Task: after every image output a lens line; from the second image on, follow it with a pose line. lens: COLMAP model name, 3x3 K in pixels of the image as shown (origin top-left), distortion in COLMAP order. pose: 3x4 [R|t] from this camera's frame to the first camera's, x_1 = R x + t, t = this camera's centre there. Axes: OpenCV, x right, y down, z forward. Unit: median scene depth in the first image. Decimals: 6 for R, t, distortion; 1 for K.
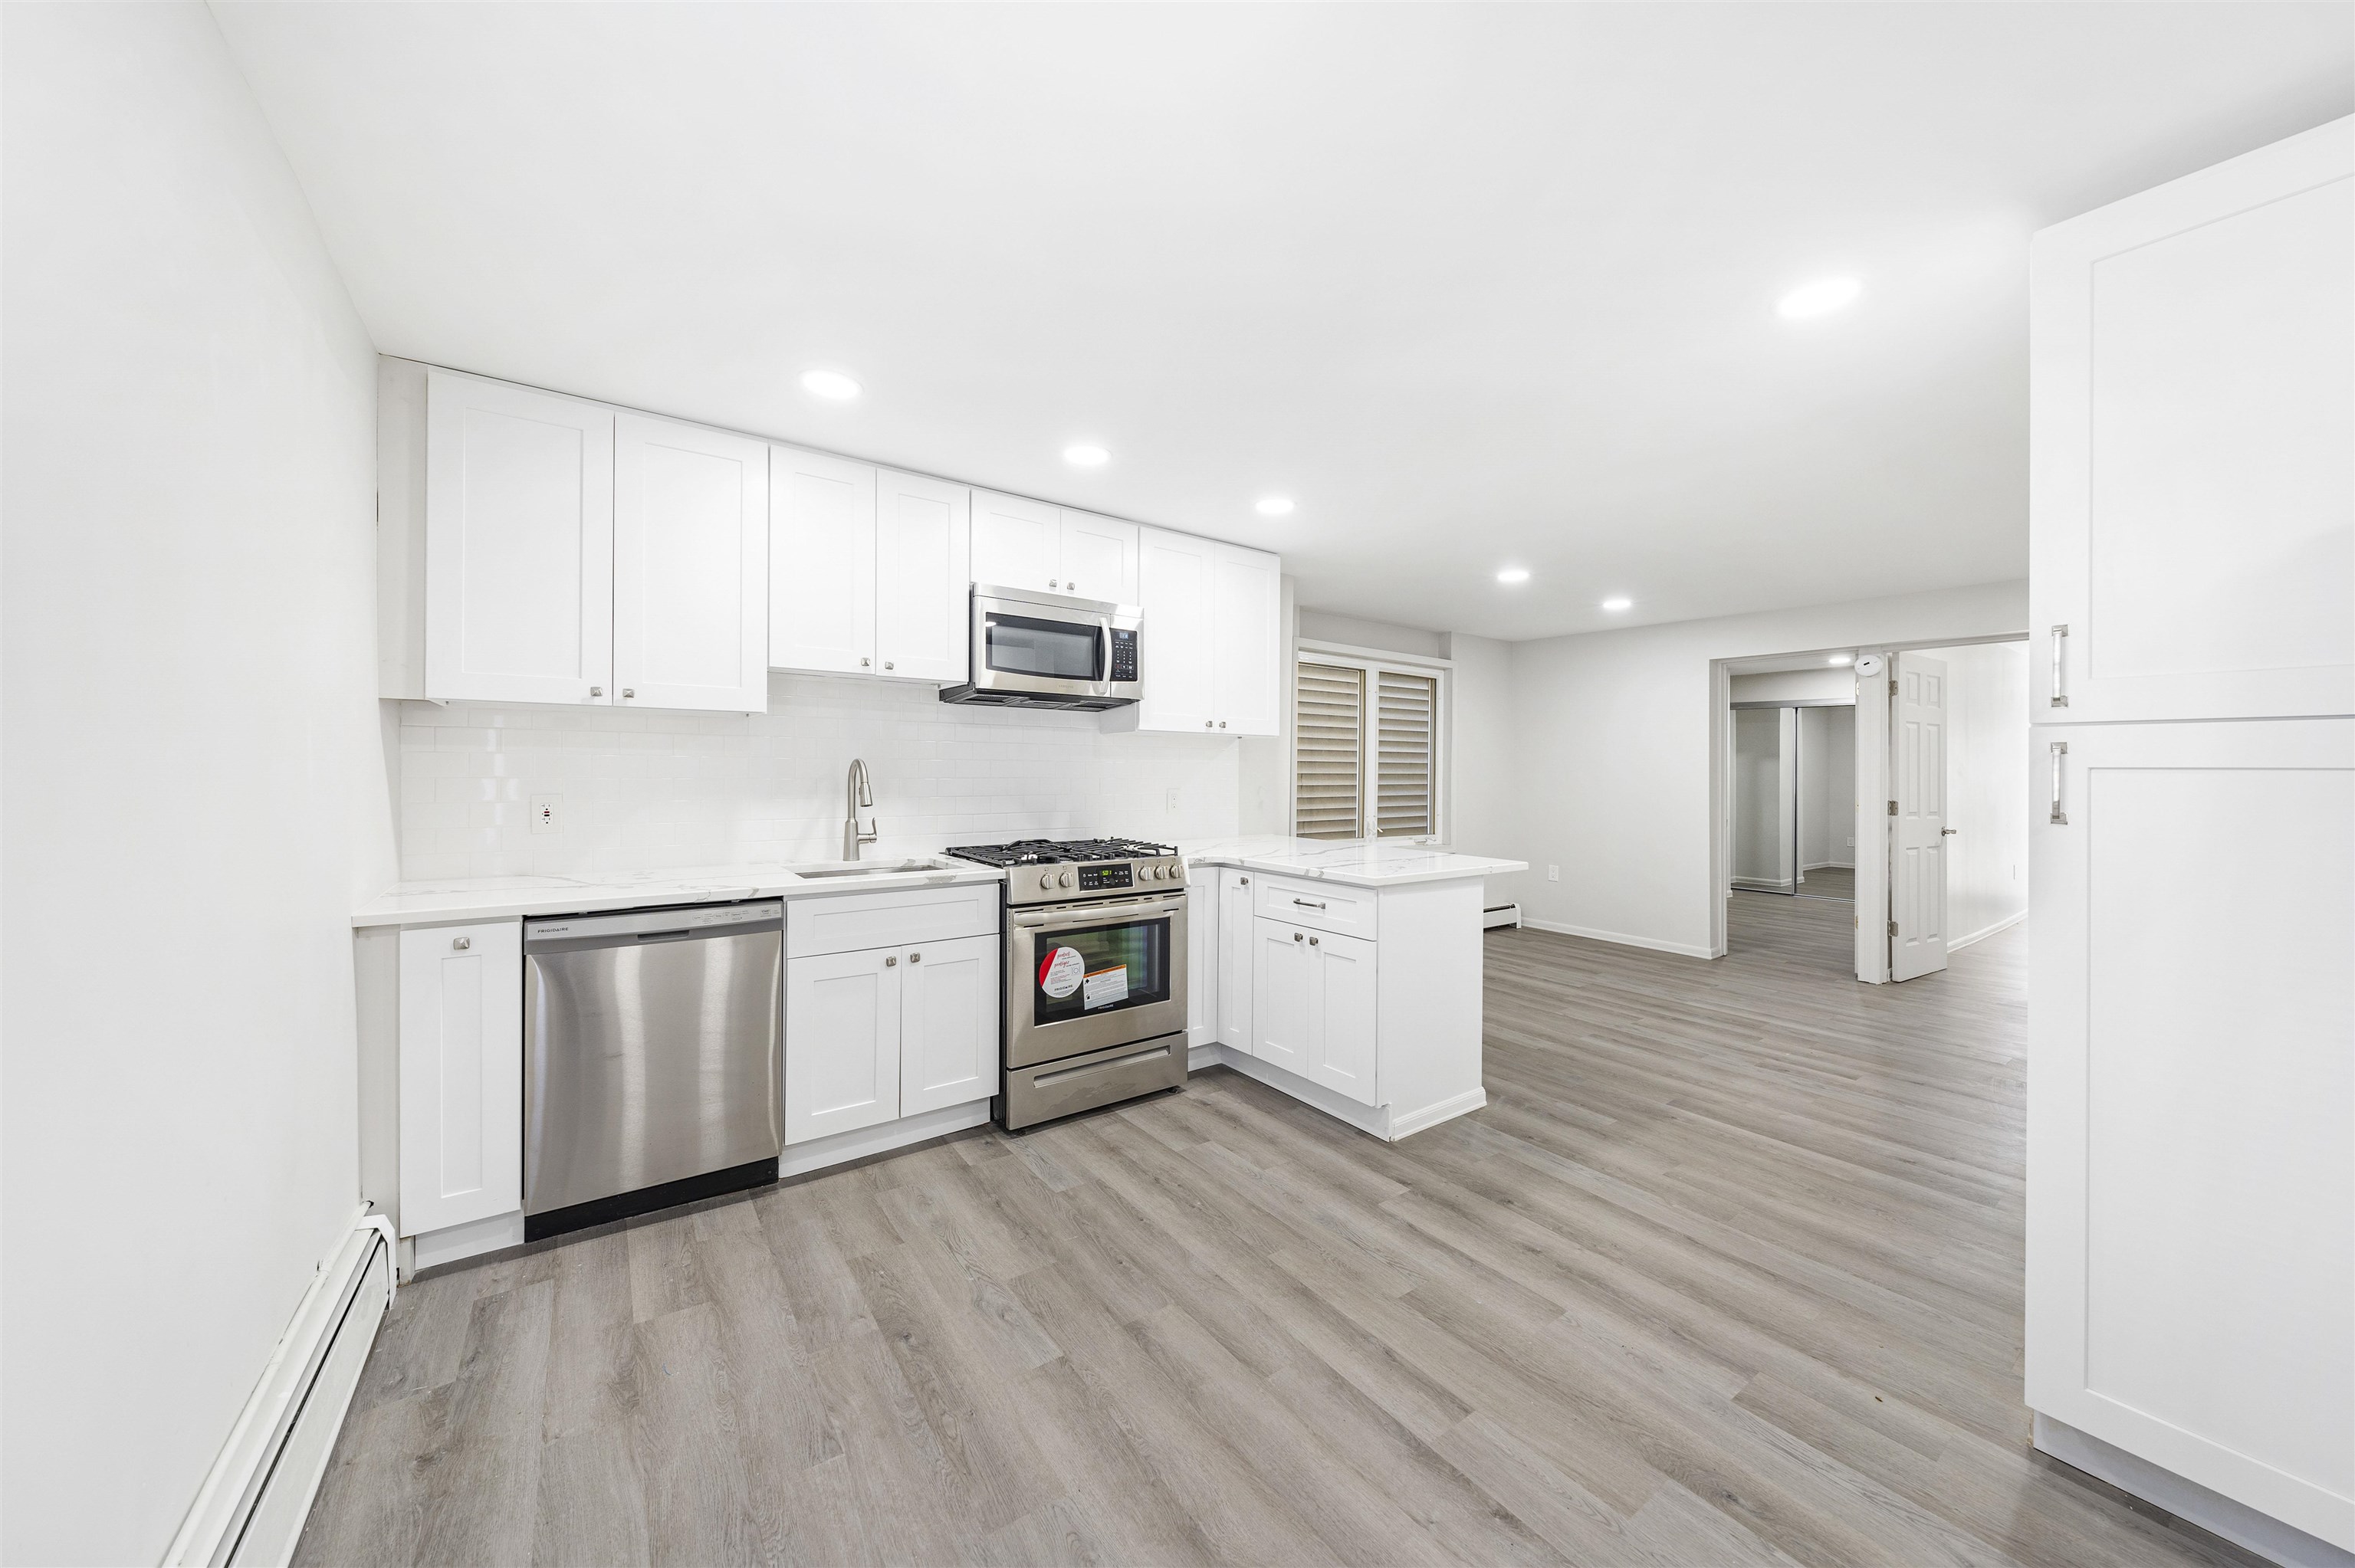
lens RADIAL K [[812.9, 0, 1177.2], [0, 812.9, 778.4], [0, 0, 1]] dist [-0.001960, -0.000189]
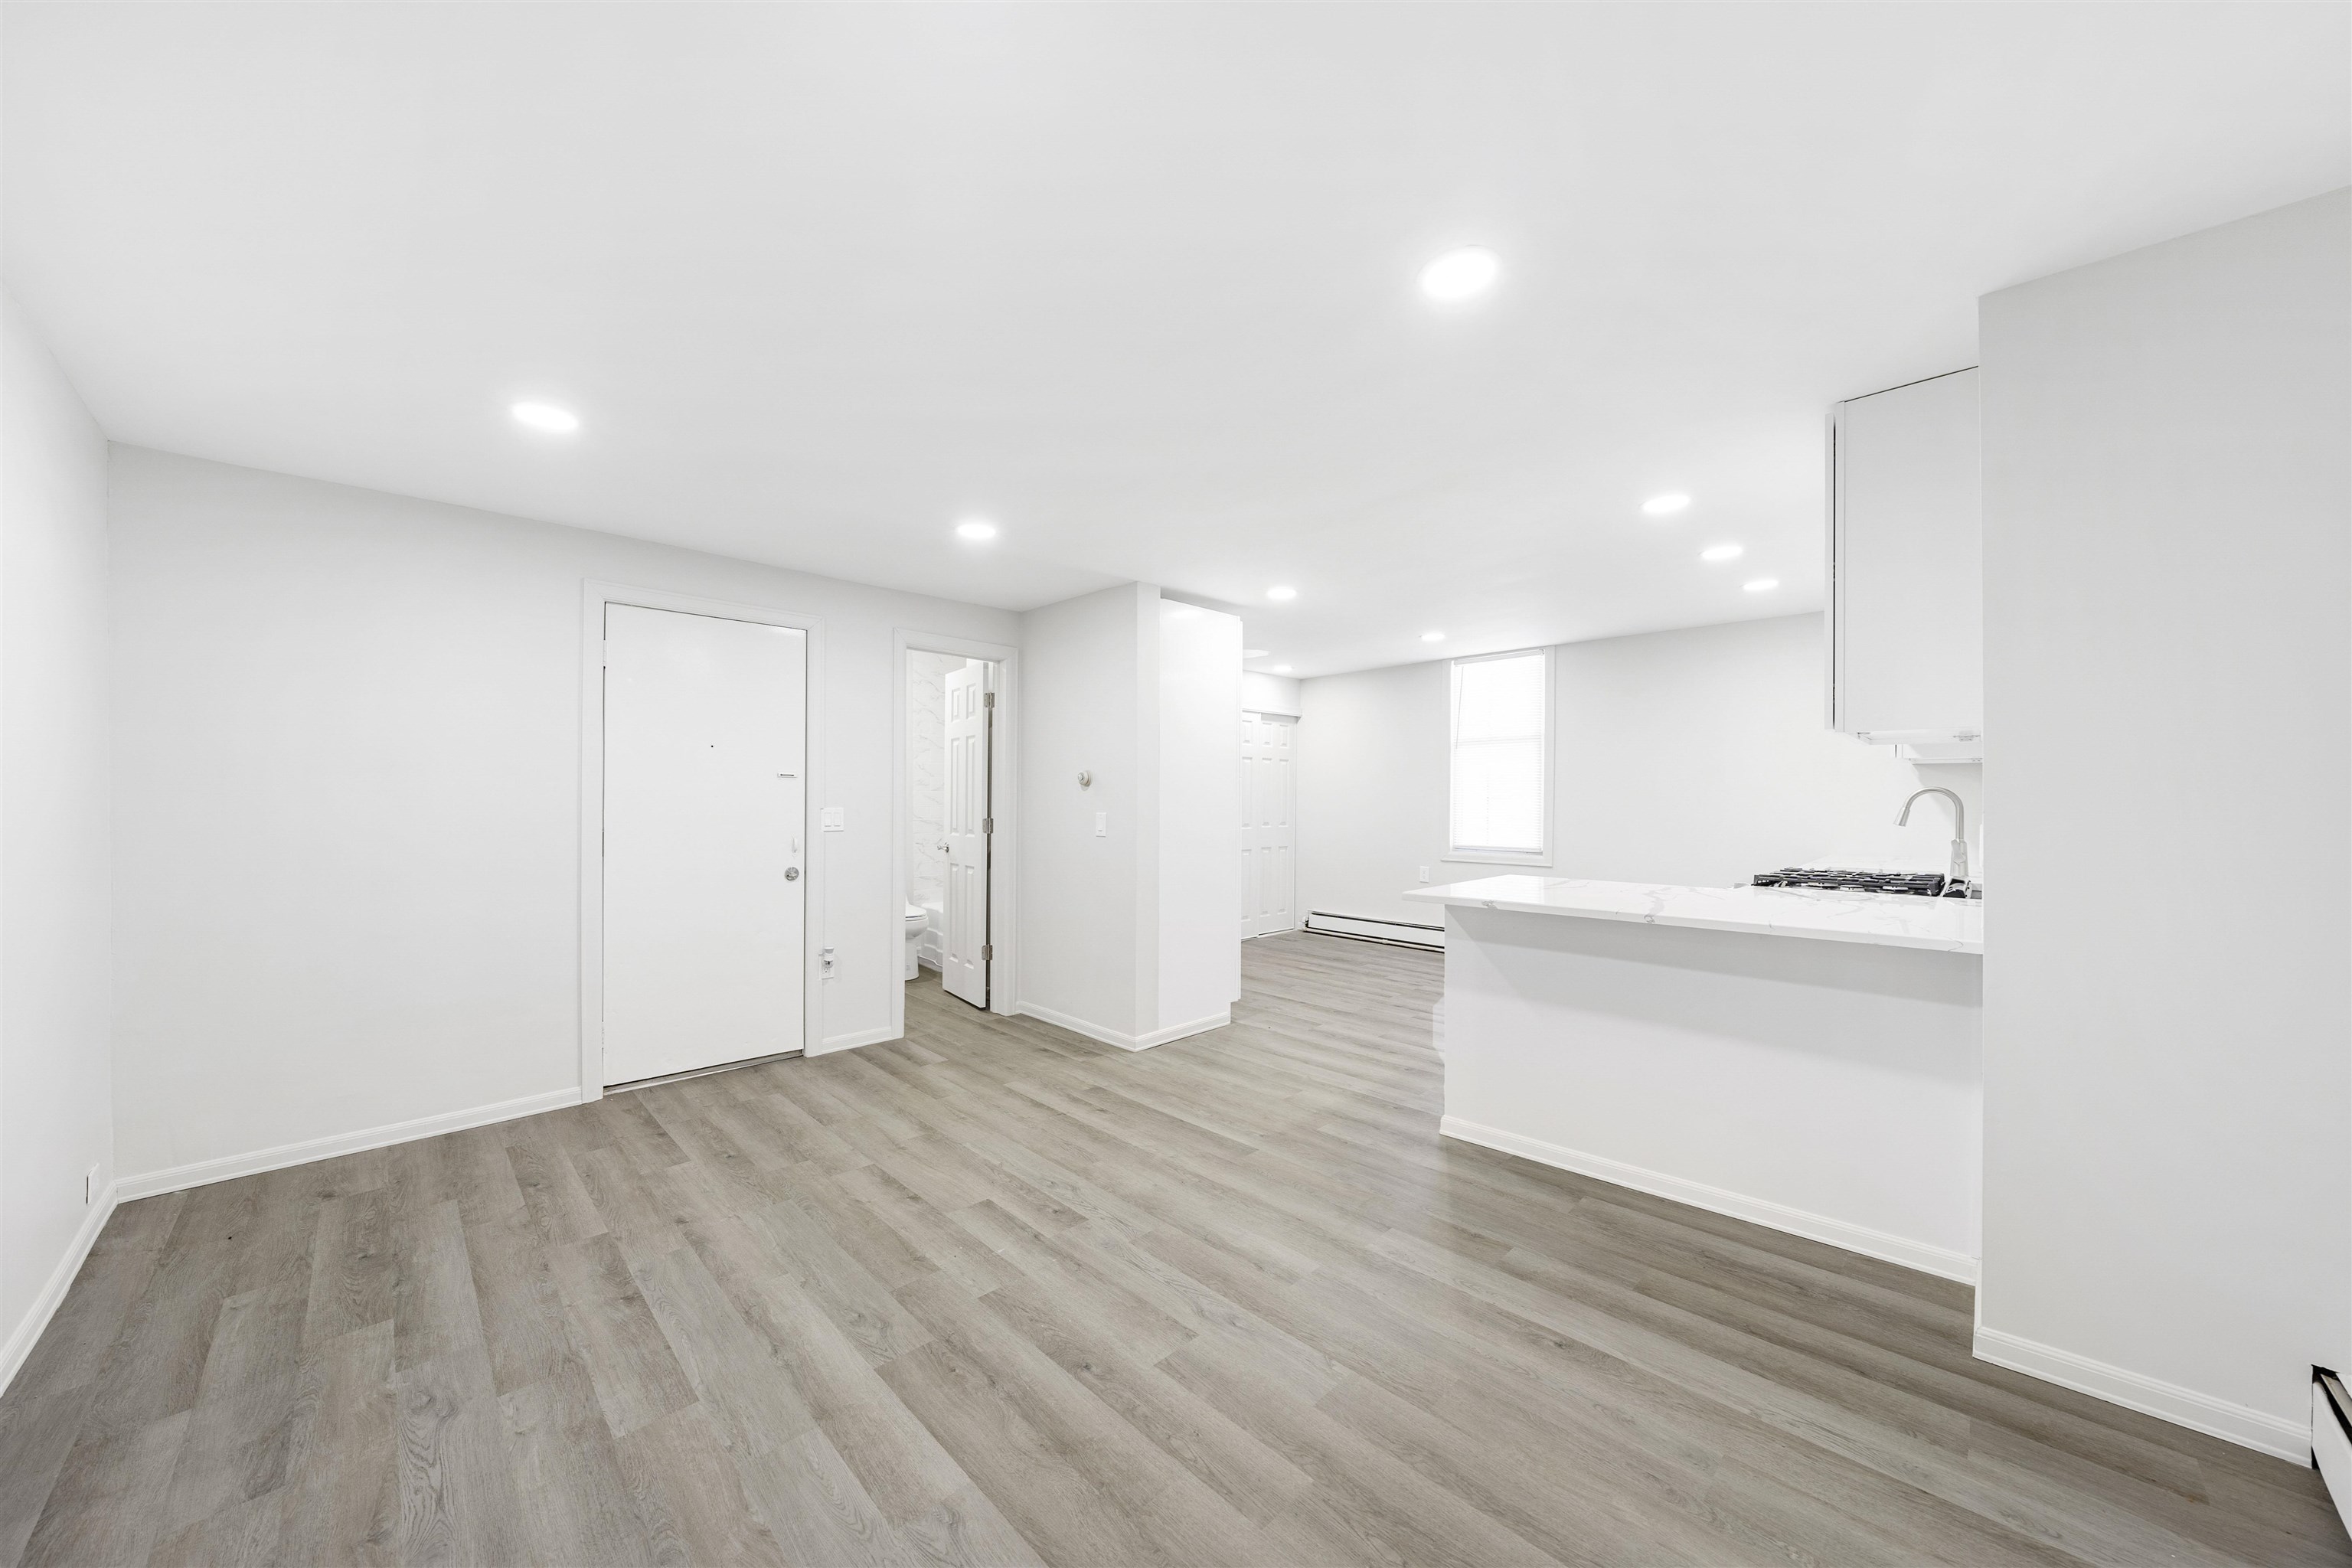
lens RADIAL K [[826.1, 0, 1176.0], [0, 826.1, 784.0], [0, 0, 1]] dist [-0.002166, -0.000122]
pose [[-0.986403, -0.011470, -0.163942, 1.143493], [-0.010007, 0.999902, -0.009749, -0.007477], [0.164038, -0.007976, -0.986422, 2.565906]]
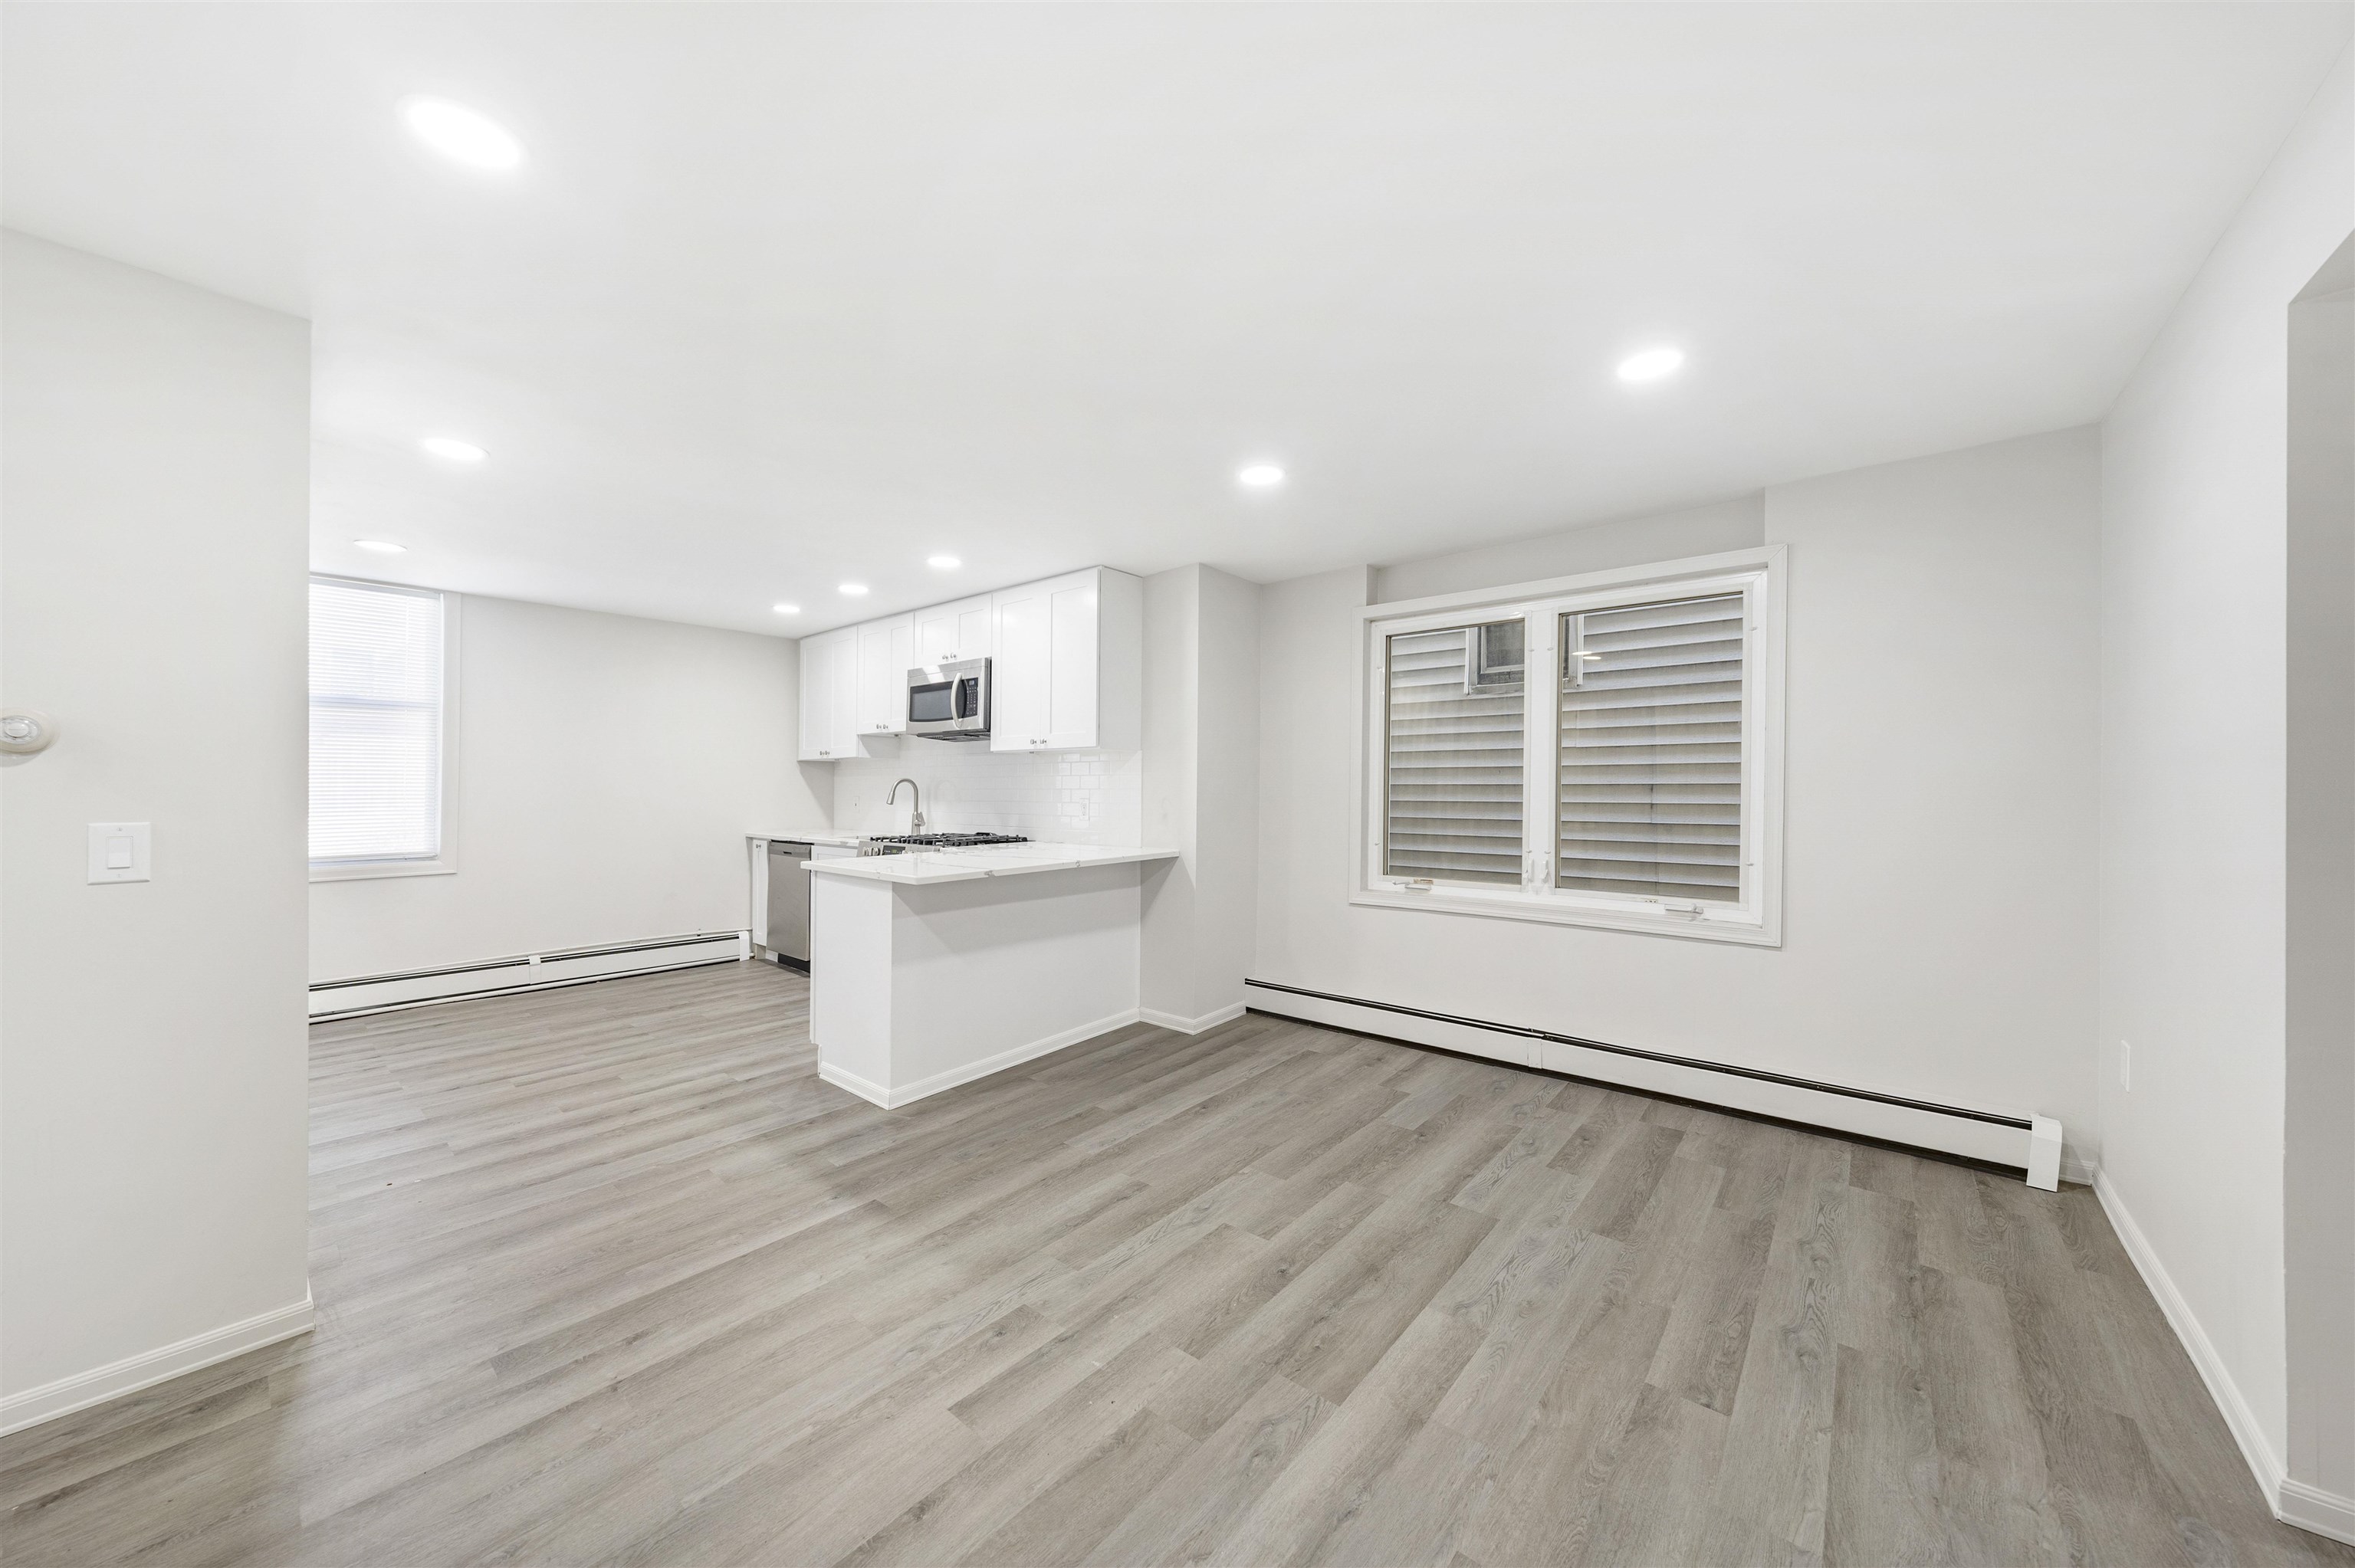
lens RADIAL K [[812.9, 0, 1177.2], [0, 812.9, 778.4], [0, 0, 1]] dist [-0.001960, -0.000189]
pose [[0.247689, -0.017126, -0.968688, 1.932310], [-0.004569, 0.999812, -0.018845, 0.009228], [0.968829, 0.009094, 0.247564, 1.452281]]
